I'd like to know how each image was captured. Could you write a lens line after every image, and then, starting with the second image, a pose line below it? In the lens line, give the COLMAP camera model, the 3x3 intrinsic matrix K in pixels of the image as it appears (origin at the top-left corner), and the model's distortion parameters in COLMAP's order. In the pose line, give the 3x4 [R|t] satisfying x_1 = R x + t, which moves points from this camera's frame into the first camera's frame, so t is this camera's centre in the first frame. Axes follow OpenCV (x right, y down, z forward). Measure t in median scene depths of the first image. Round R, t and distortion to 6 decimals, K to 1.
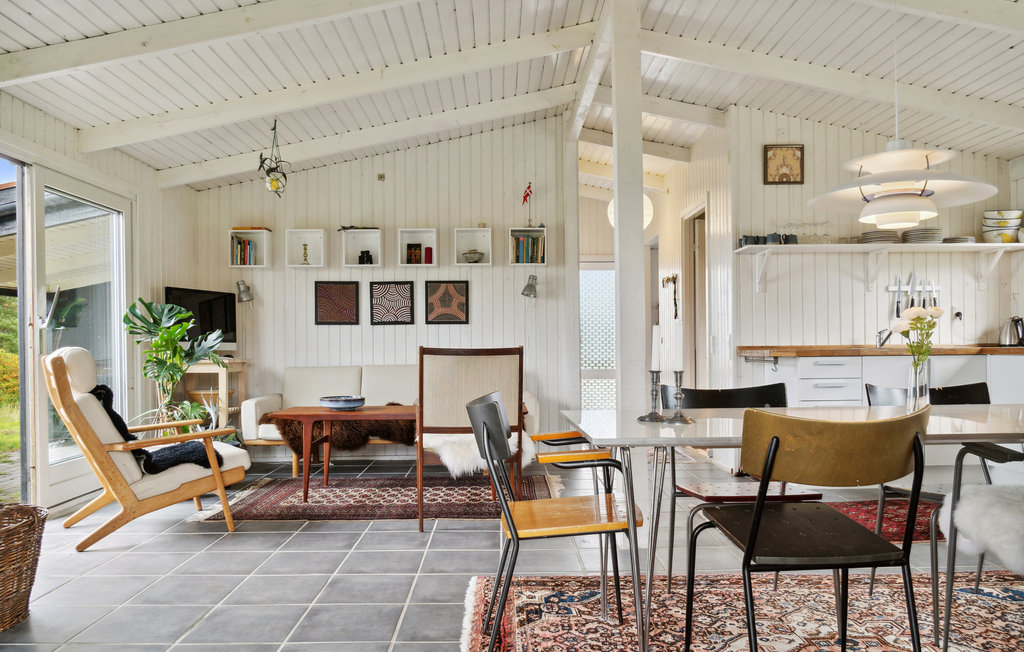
lens RADIAL K [[714.6, 0, 509.7], [0, 714.6, 365.3], [0, 0, 1]] dist [-0.003109, 0.003348]
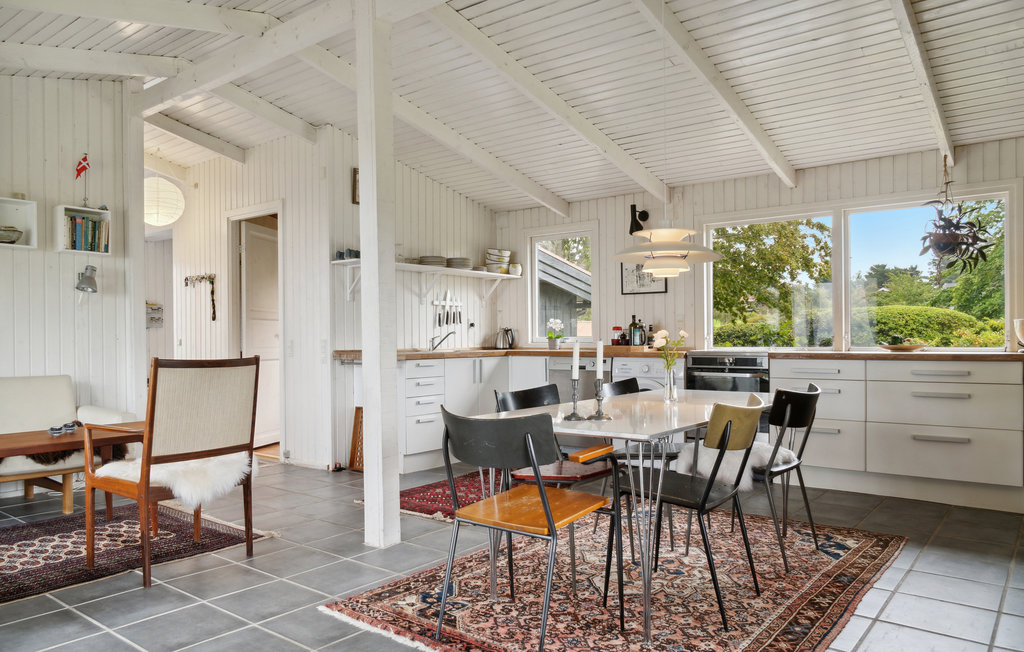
lens RADIAL K [[714.6, 0, 497.6], [0, 714.6, 348.7], [0, 0, 1]] dist [-0.003109, 0.003348]
pose [[0.643795, -0.005832, 0.765176, -0.356521], [0.019418, 0.999773, -0.008719, -0.015841], [-0.764952, 0.020471, 0.643762, 0.128492]]
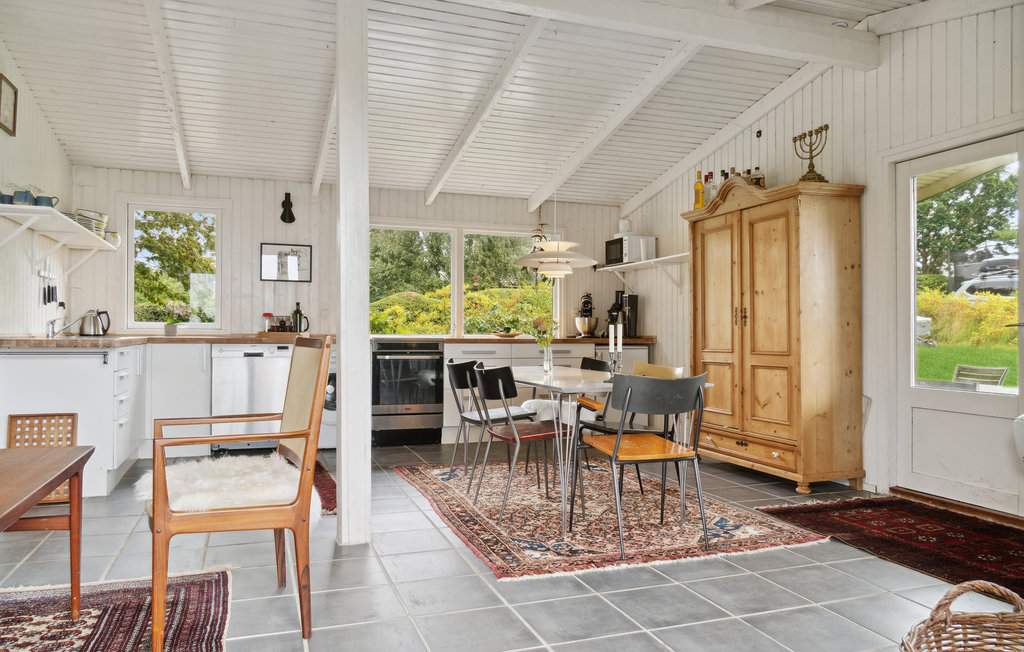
lens RADIAL K [[714.6, 0, 507.5], [0, 714.6, 327.3], [0, 0, 1]] dist [-0.003109, 0.003348]
pose [[-0.320764, 0.013171, 0.947068, -0.560439], [0.019423, 0.999785, -0.007326, -0.019575], [-0.946960, 0.016045, -0.320951, 0.756876]]
